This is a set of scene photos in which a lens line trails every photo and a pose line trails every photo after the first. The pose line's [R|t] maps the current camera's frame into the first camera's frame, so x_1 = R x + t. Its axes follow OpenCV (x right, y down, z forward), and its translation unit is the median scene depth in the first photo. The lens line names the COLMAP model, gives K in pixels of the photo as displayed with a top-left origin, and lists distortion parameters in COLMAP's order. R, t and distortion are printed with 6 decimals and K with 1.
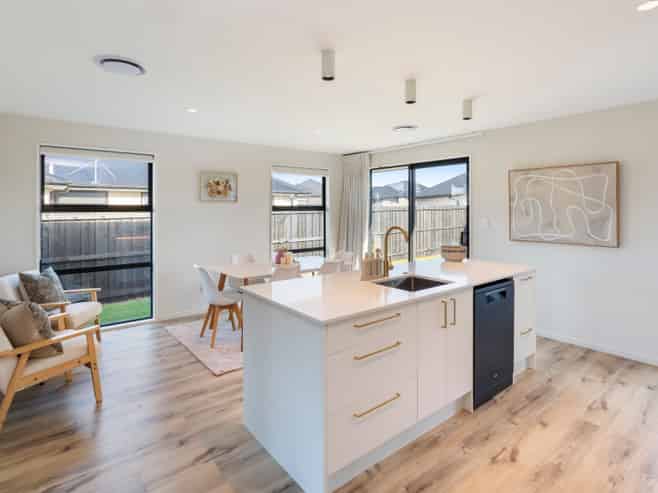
lens RADIAL K [[361.9, 0, 329.0], [0, 361.9, 210.0], [0, 0, 1]] dist [-0.003176, -0.000553]
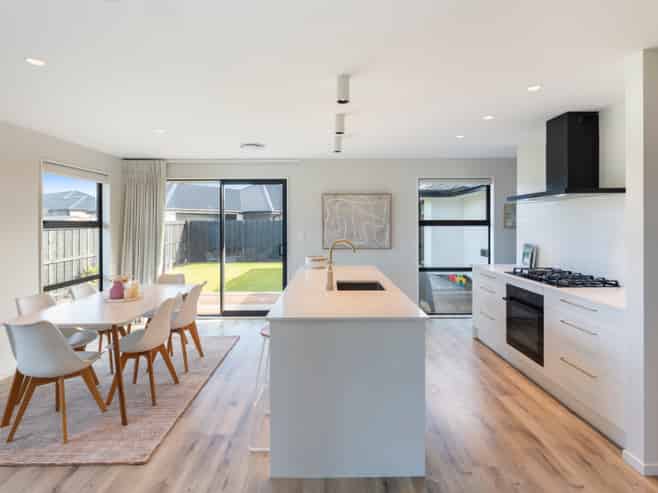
lens RADIAL K [[361.9, 0, 329.0], [0, 361.9, 210.0], [0, 0, 1]] dist [-0.003176, -0.000553]
pose [[0.616612, 0.027638, 0.786782, -0.486356], [0.006759, 0.999161, -0.040396, -0.001075], [-0.787238, 0.030227, 0.615908, 0.202414]]
